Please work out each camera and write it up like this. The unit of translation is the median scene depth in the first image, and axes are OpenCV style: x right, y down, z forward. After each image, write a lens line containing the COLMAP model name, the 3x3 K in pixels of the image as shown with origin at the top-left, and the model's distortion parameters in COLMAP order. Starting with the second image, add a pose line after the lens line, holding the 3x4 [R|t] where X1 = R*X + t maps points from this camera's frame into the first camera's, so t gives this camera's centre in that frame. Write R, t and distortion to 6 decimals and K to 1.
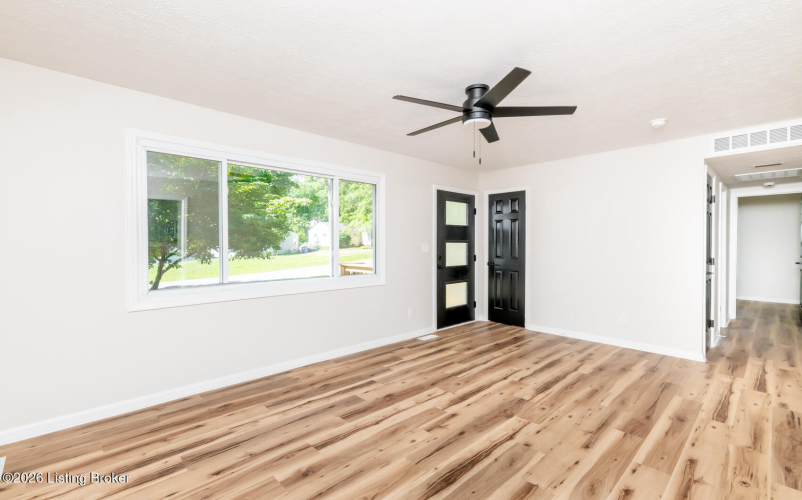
lens RADIAL K [[353.9, 0, 399.6], [0, 353.9, 246.8], [0, 0, 1]] dist [0.009454, -0.000079]
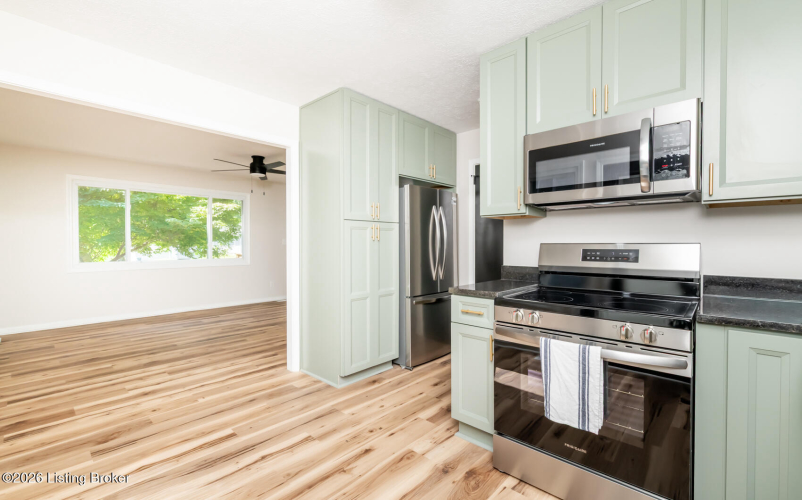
lens RADIAL K [[353.9, 0, 399.6], [0, 353.9, 246.8], [0, 0, 1]] dist [0.009454, -0.000079]
pose [[0.998799, -0.001410, 0.048969, 0.897154], [0.001284, 0.999996, 0.002613, 0.038180], [-0.048973, -0.002547, 0.998797, -0.963997]]
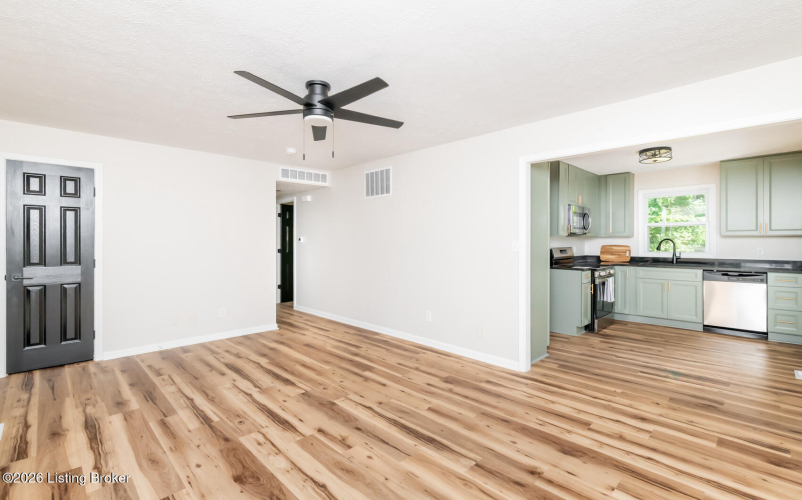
lens RADIAL K [[359.7, 0, 398.9], [0, 359.7, 242.2], [0, 0, 1]] dist [-0.001422, -0.000560]
pose [[-0.014041, -0.002269, 0.999899, -0.689968], [0.008269, 0.999963, 0.002386, -0.012336], [-0.999867, 0.008302, -0.014021, 0.713204]]
